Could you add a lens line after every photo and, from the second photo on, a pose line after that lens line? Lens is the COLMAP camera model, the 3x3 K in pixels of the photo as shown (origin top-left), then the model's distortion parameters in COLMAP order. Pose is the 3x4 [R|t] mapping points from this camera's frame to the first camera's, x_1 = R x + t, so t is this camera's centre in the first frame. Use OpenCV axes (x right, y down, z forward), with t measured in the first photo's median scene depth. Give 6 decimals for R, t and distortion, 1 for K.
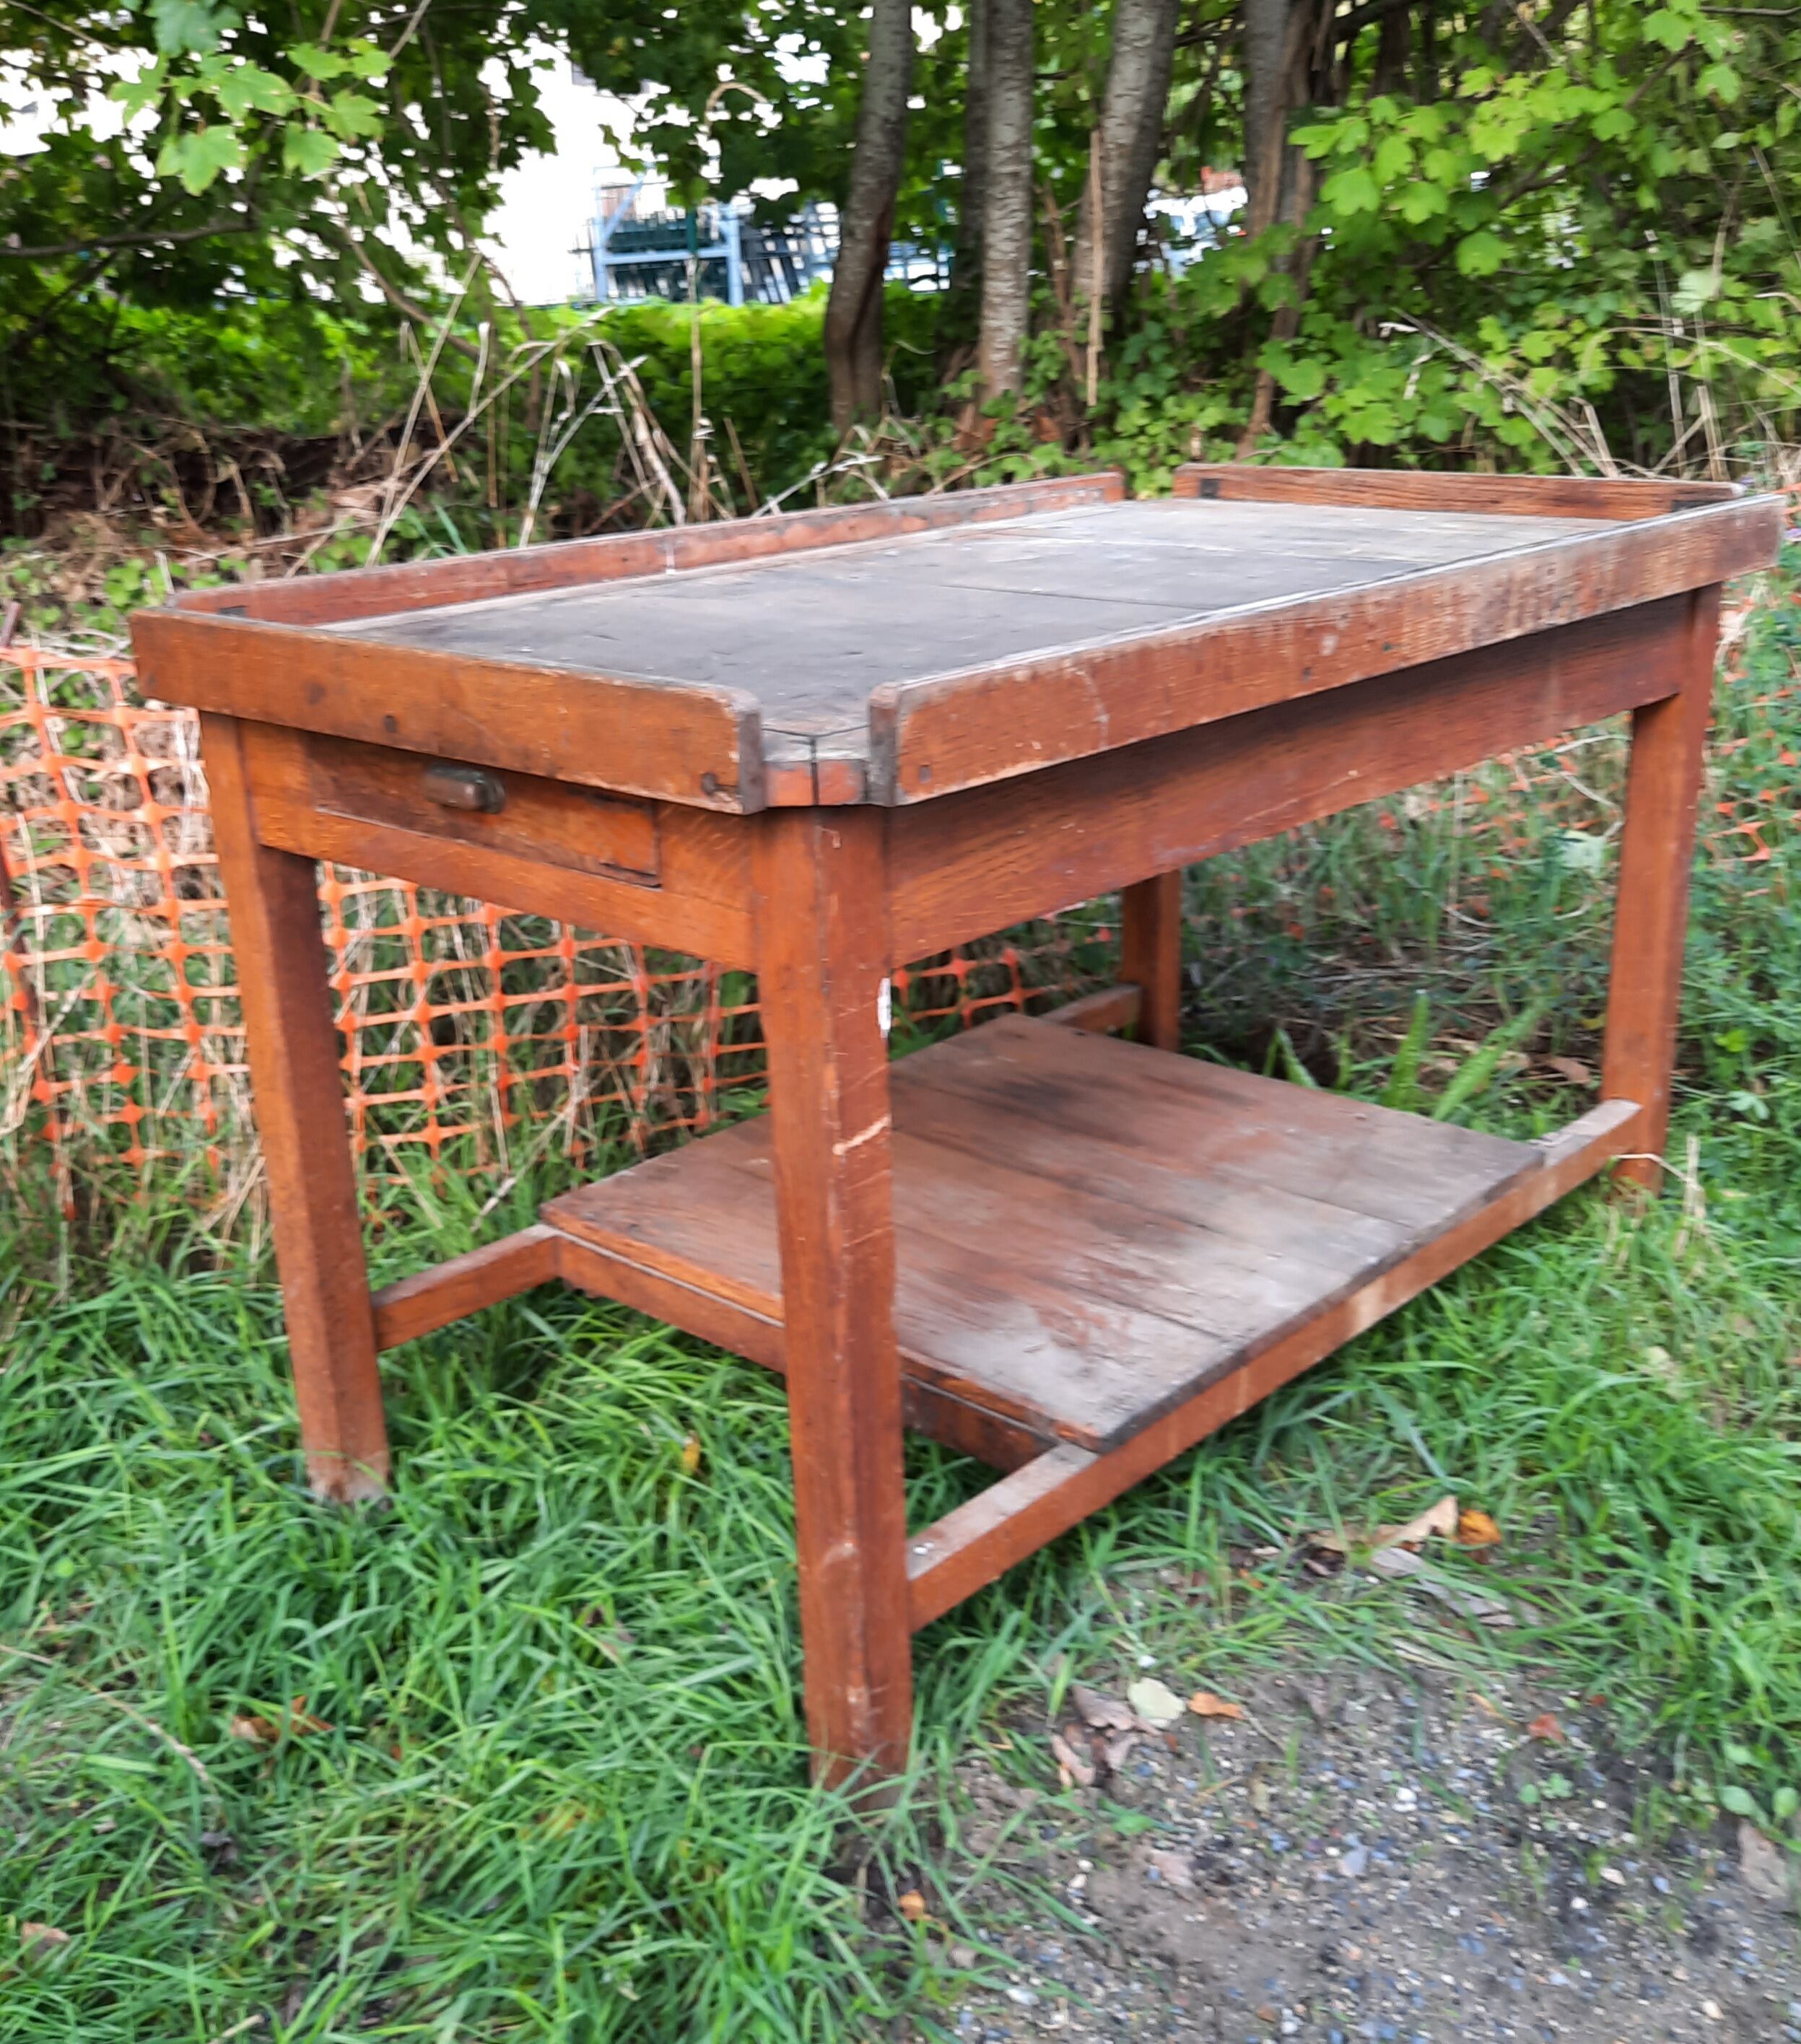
lens RADIAL K [[2023.1, 0, 791.3], [0, 2023.1, 1058.6], [0, 0, 1]] dist [0.024056, -0.013711]
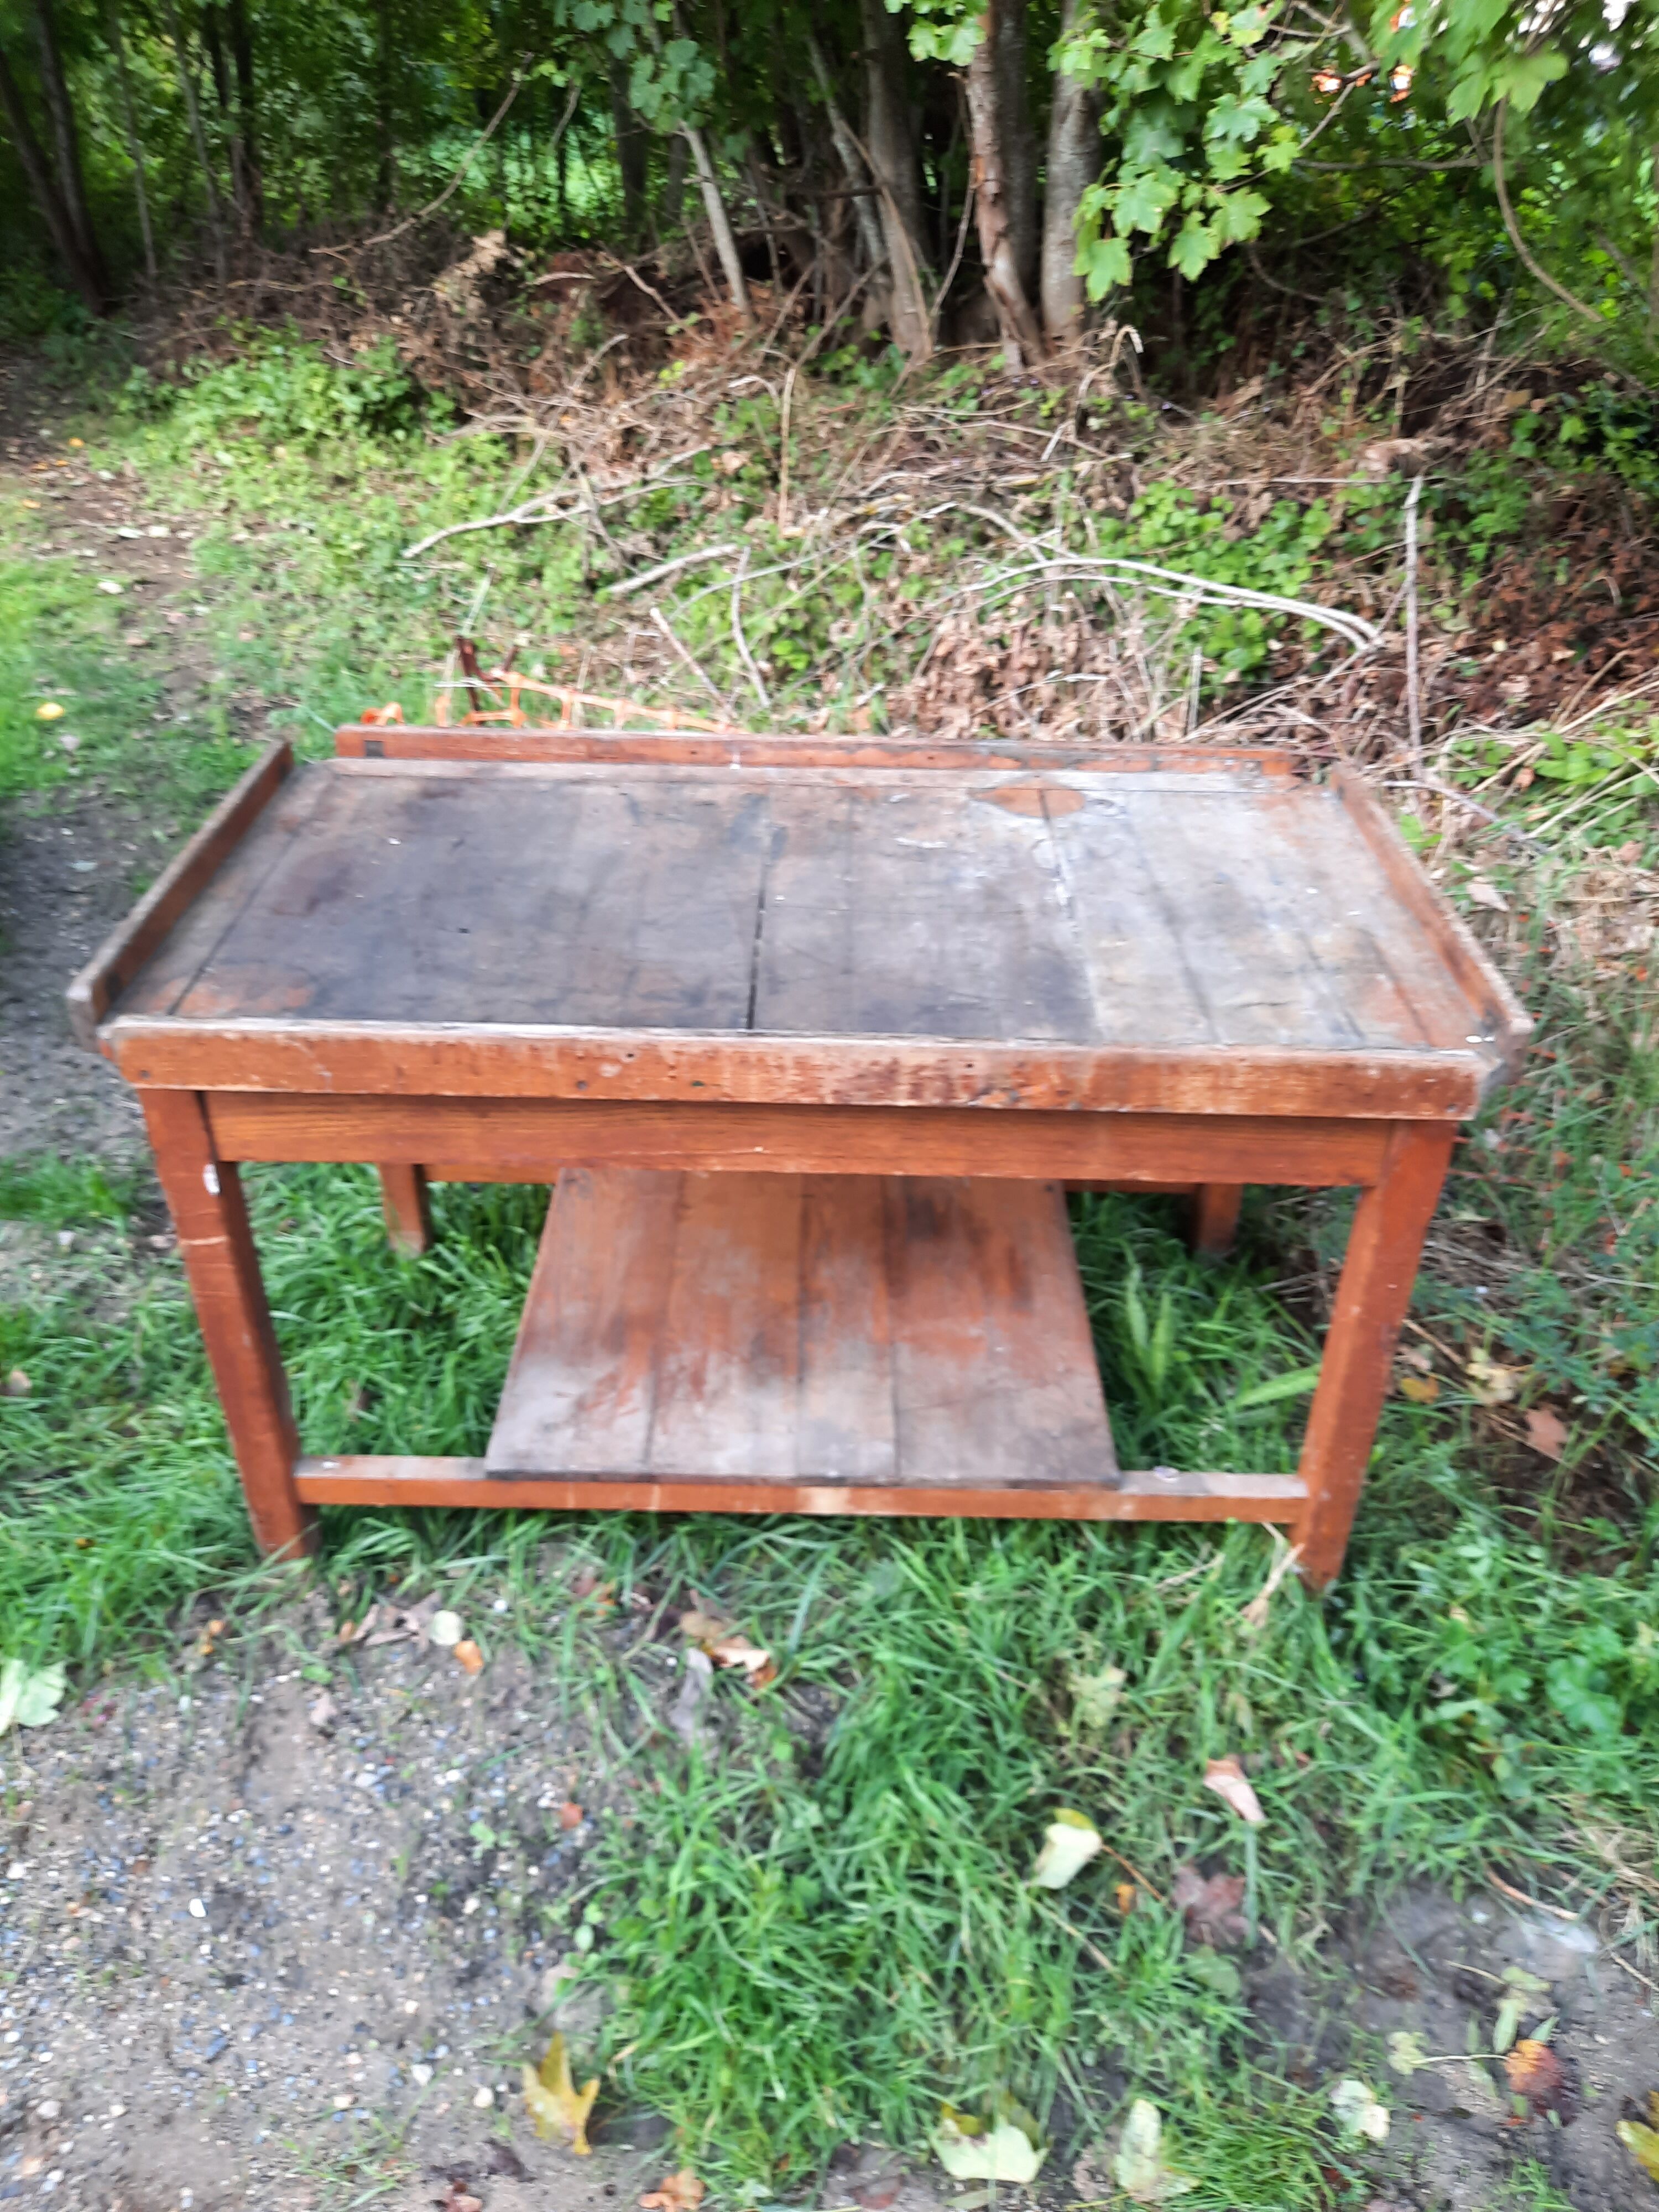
lens RADIAL K [[1599.7, 0, 829.5], [0, 1599.7, 1106.0], [0, 0, 1]] dist [0.066349, -0.072168]
pose [[0.701679, 0.431023, -0.567332, 0.821277], [-0.287710, 0.899865, 0.327820, -0.480879], [0.651820, -0.066797, 0.755426, 0.251354]]
